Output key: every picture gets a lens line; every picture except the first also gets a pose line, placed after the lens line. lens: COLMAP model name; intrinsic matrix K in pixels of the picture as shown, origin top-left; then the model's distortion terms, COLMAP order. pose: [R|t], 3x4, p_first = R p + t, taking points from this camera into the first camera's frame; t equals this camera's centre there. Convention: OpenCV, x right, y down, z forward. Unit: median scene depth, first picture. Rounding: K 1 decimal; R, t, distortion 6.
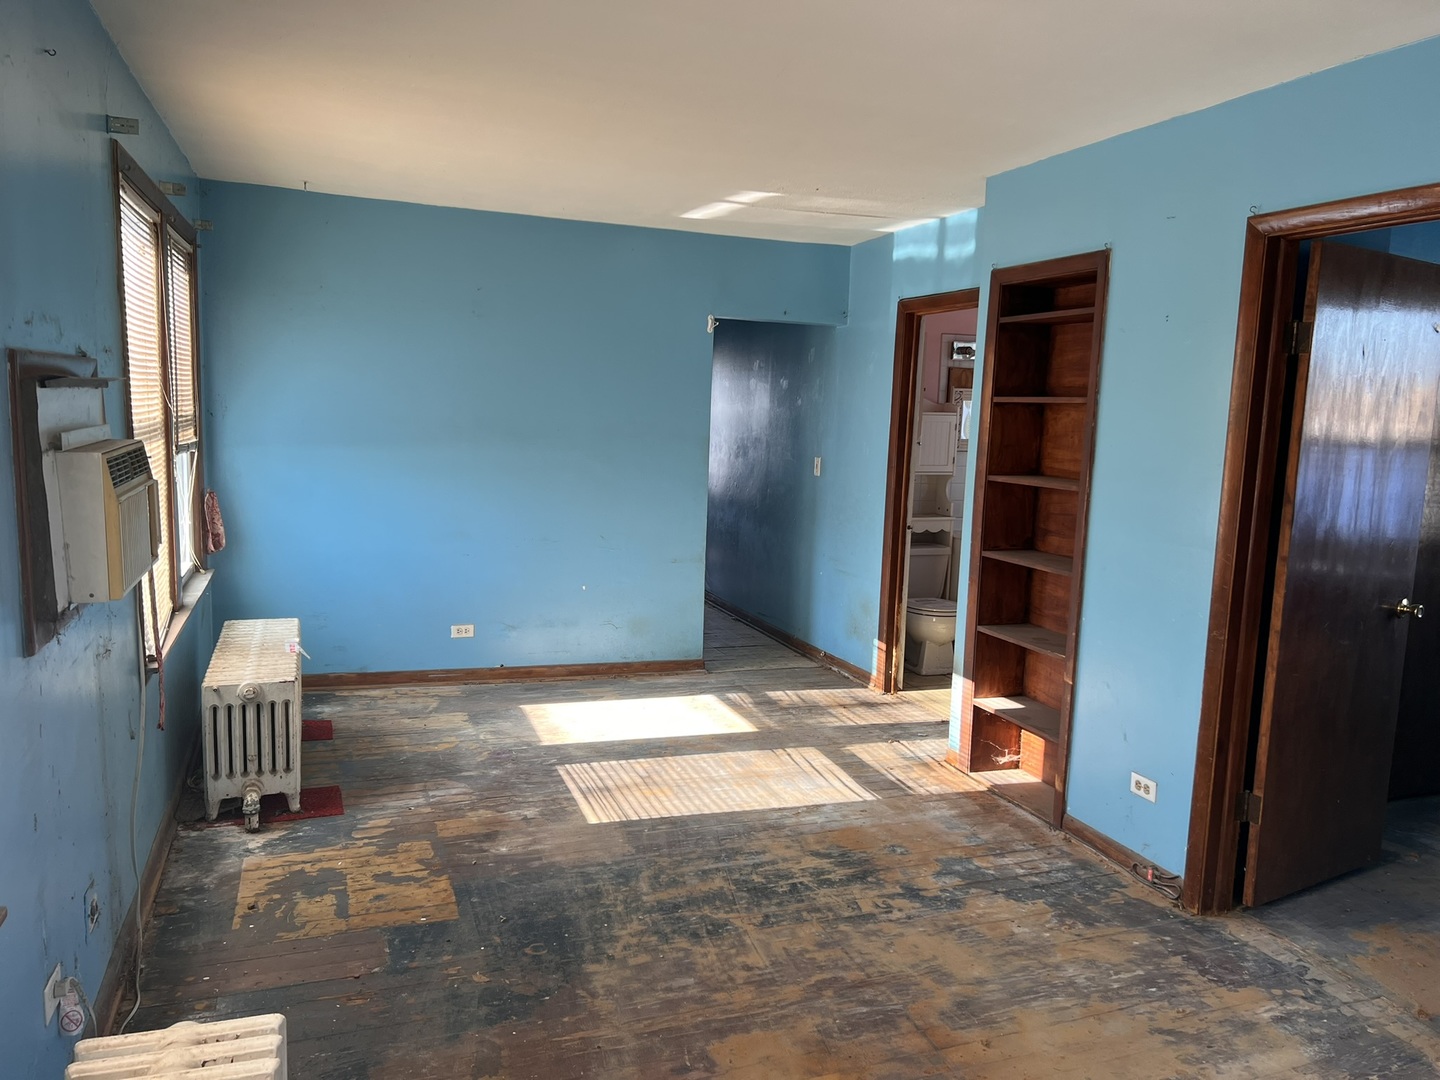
lens RADIAL K [[1086.1, 0, 719.1], [0, 1086.1, 543.7], [0, 0, 1]] dist [0.061918, -0.060504]
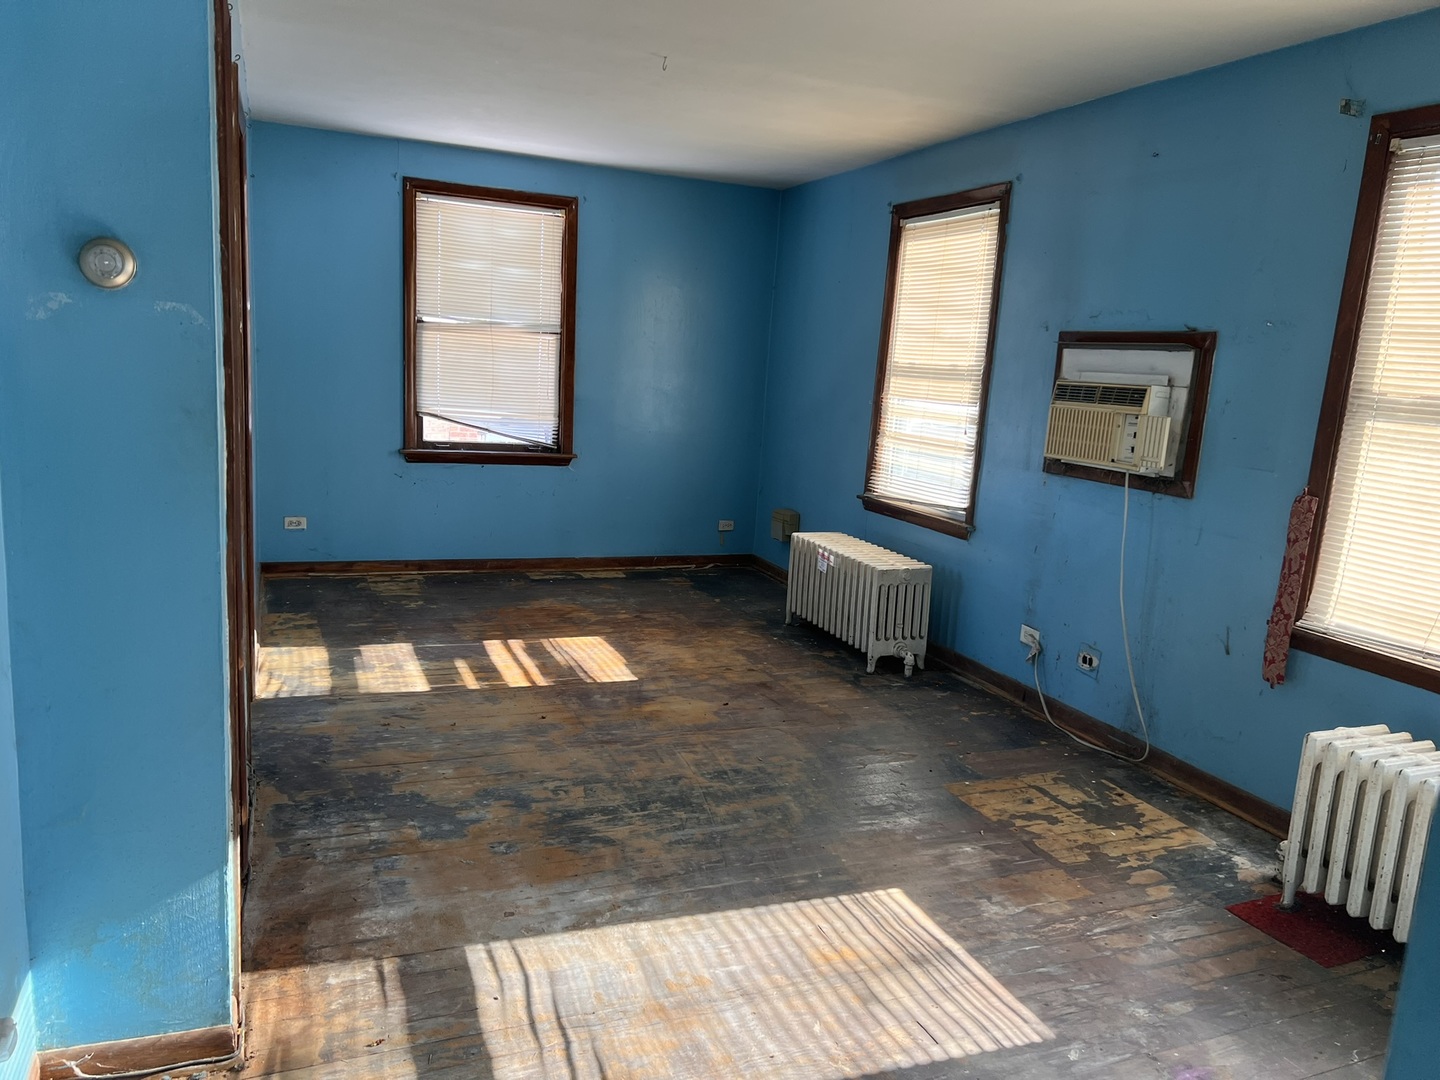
lens RADIAL K [[1086.1, 0, 720.8], [0, 1086.1, 543.2], [0, 0, 1]] dist [0.061918, -0.060504]
pose [[-0.994697, -0.088554, -0.052314, 0.069648], [-0.100052, 0.950972, 0.292646, -0.195682], [0.023834, 0.296329, -0.954789, 1.802735]]
